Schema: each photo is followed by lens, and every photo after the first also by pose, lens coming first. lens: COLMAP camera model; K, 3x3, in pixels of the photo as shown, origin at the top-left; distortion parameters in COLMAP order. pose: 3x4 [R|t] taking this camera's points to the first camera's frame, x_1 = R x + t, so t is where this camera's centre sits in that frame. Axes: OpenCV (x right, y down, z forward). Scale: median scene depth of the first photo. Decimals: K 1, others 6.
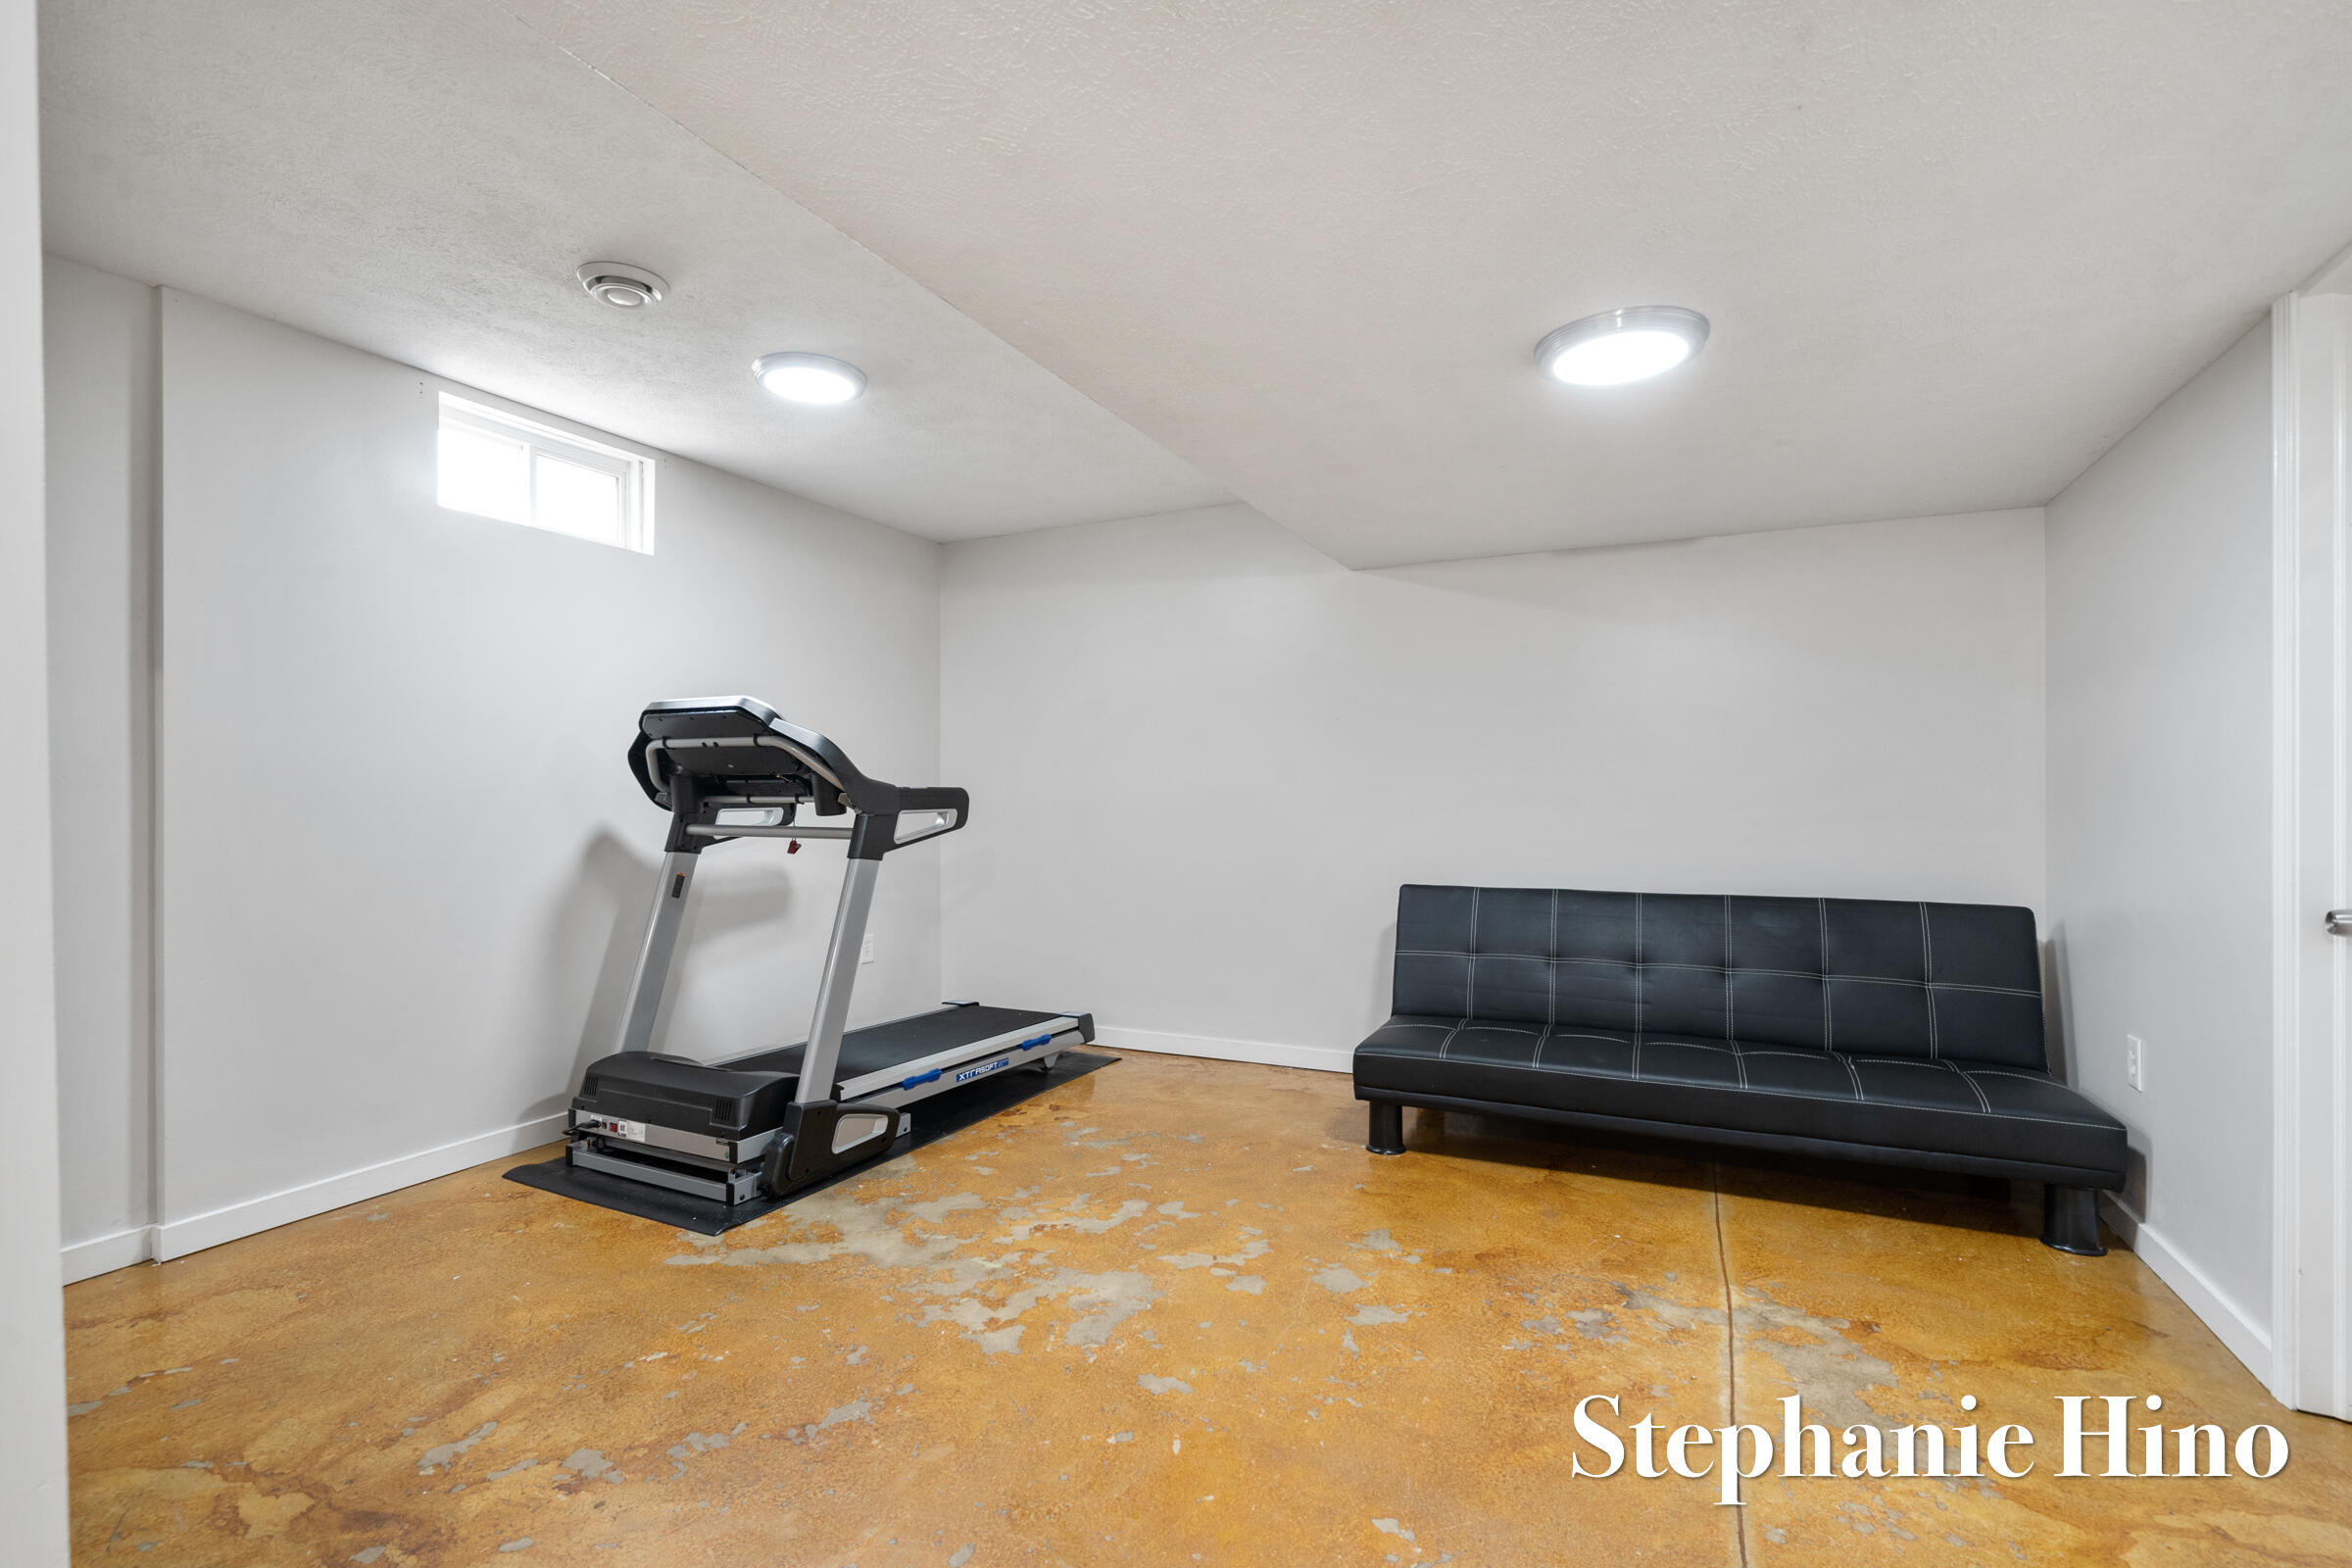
lens RADIAL K [[1079.2, 0, 1167.5], [0, 1079.2, 788.7], [0, 0, 1]] dist [-0.003216, 0.000090]
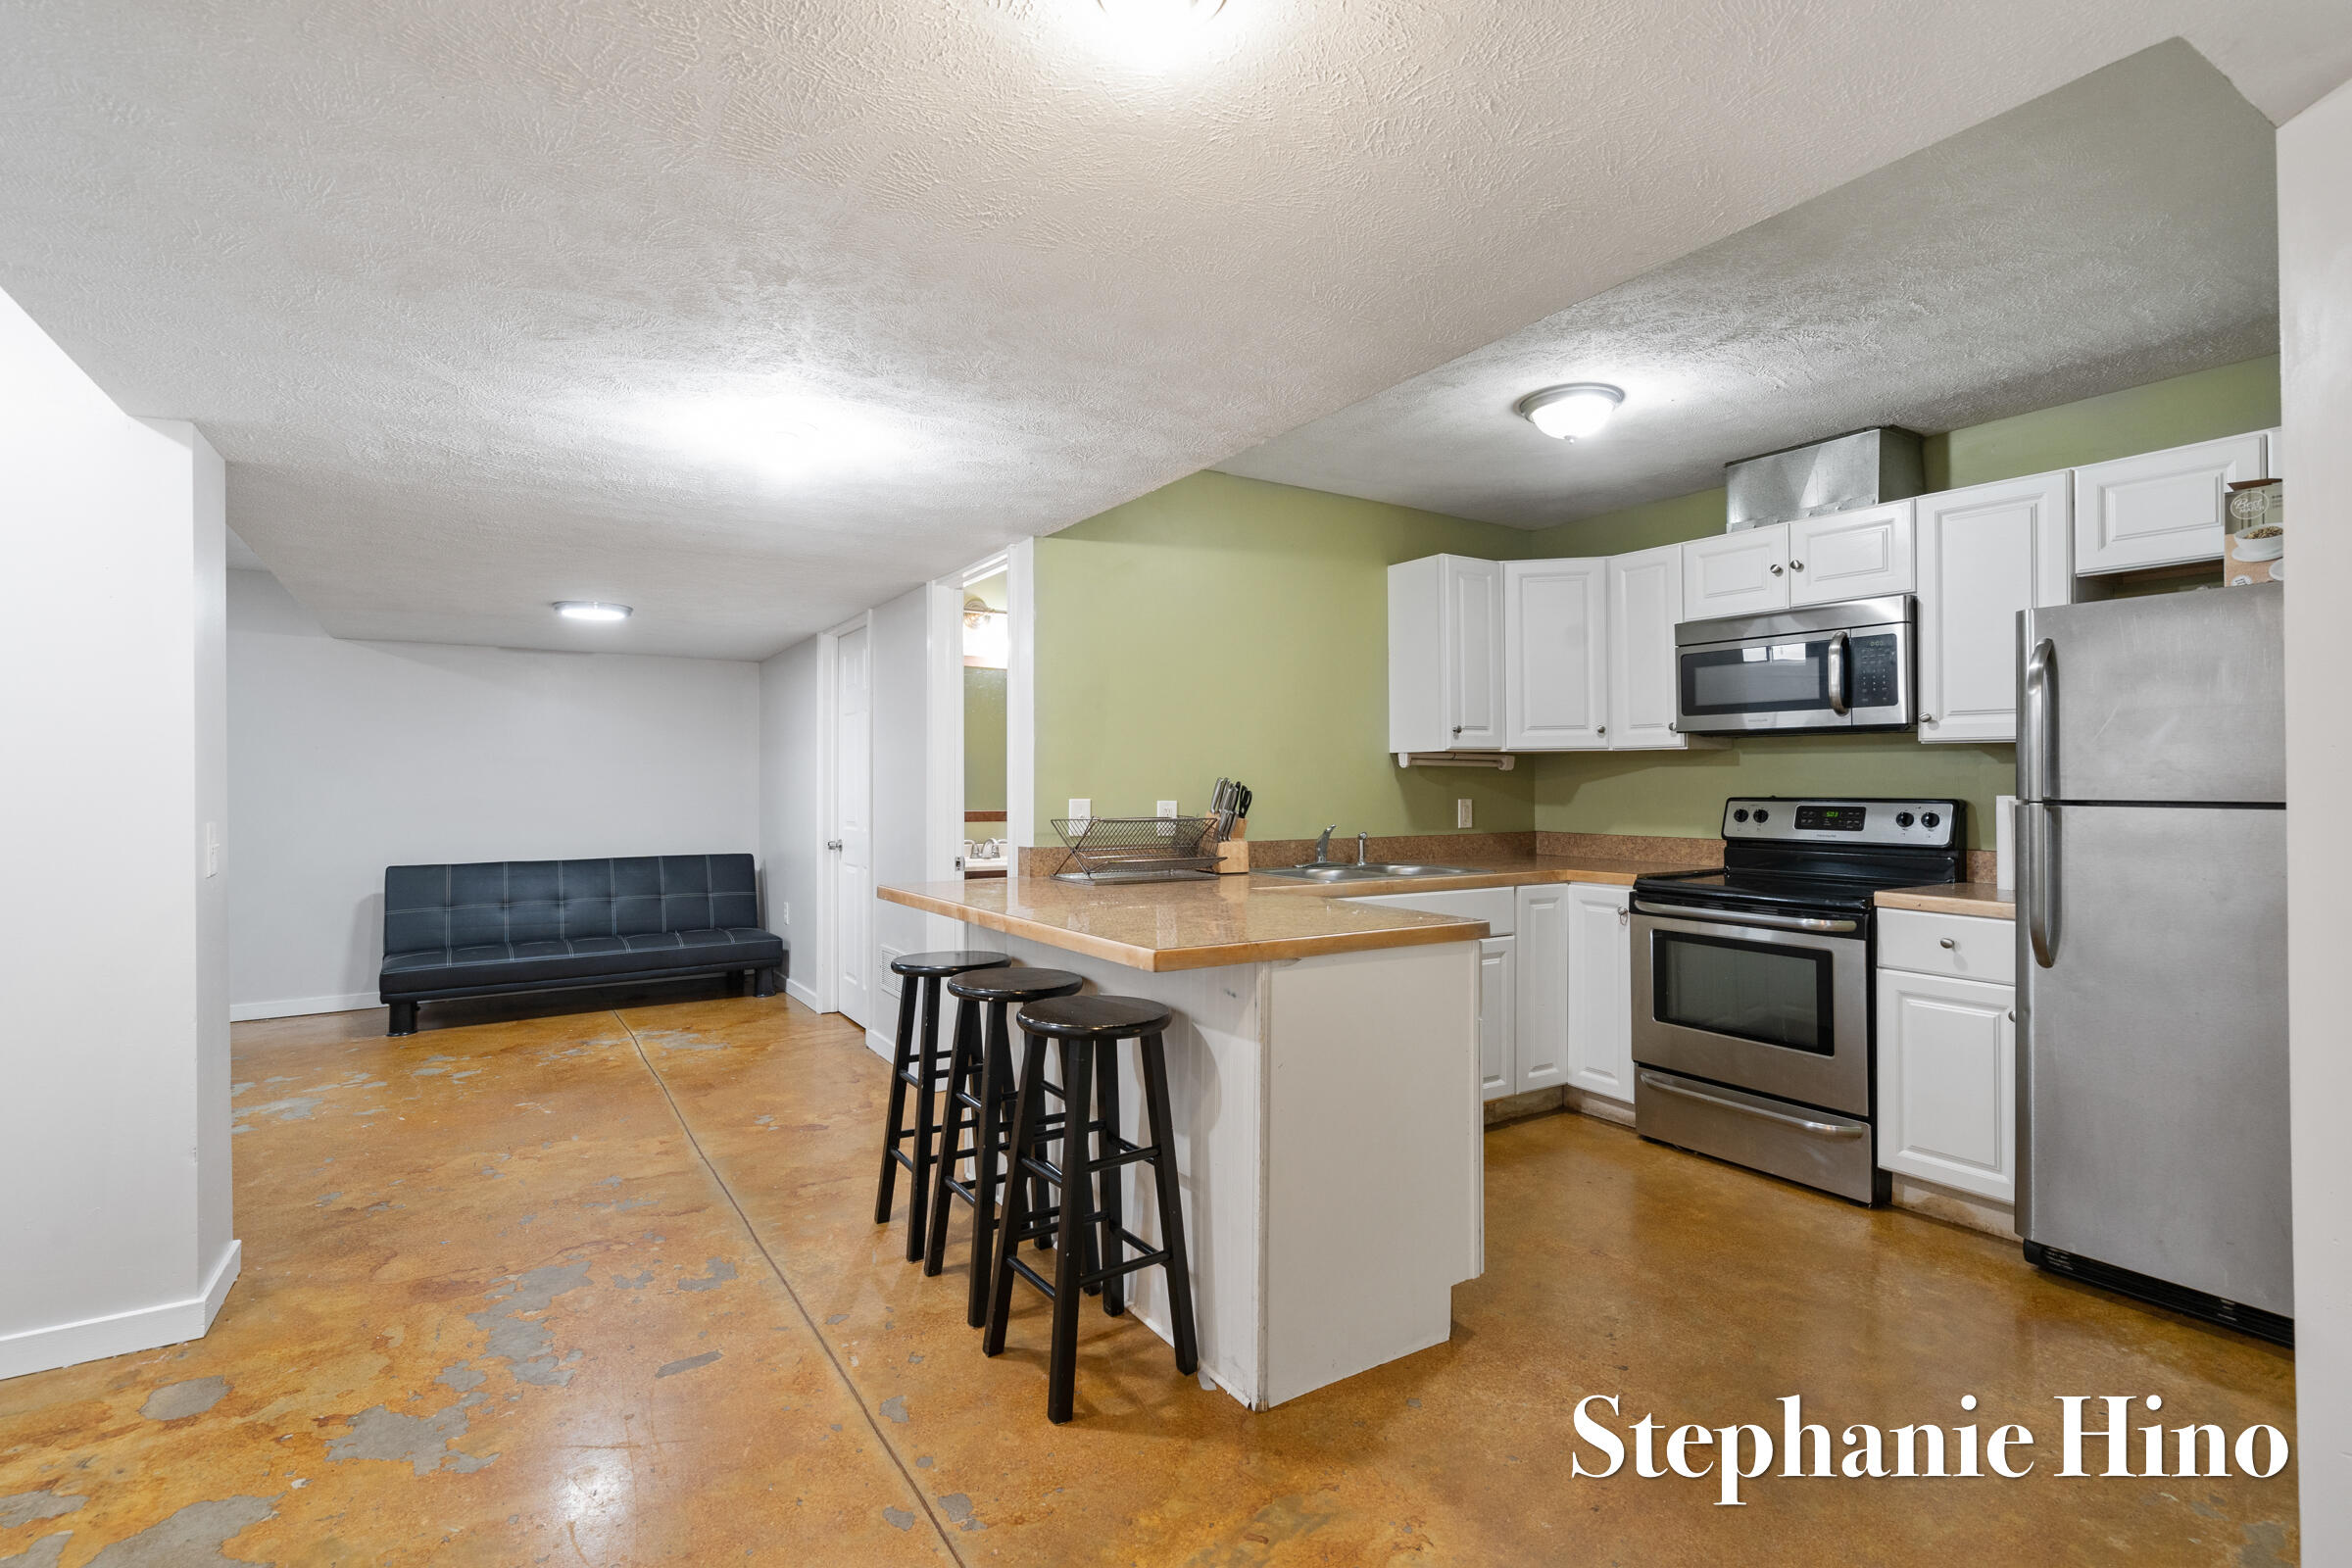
lens RADIAL K [[1079.2, 0, 1165.2], [0, 1079.2, 774.1], [0, 0, 1]] dist [-0.003216, 0.000090]
pose [[0.523740, 0.007350, 0.851846, -0.716347], [-0.001373, 0.999969, -0.007784, -0.040063], [-0.851877, 0.002907, 0.523734, -0.987801]]
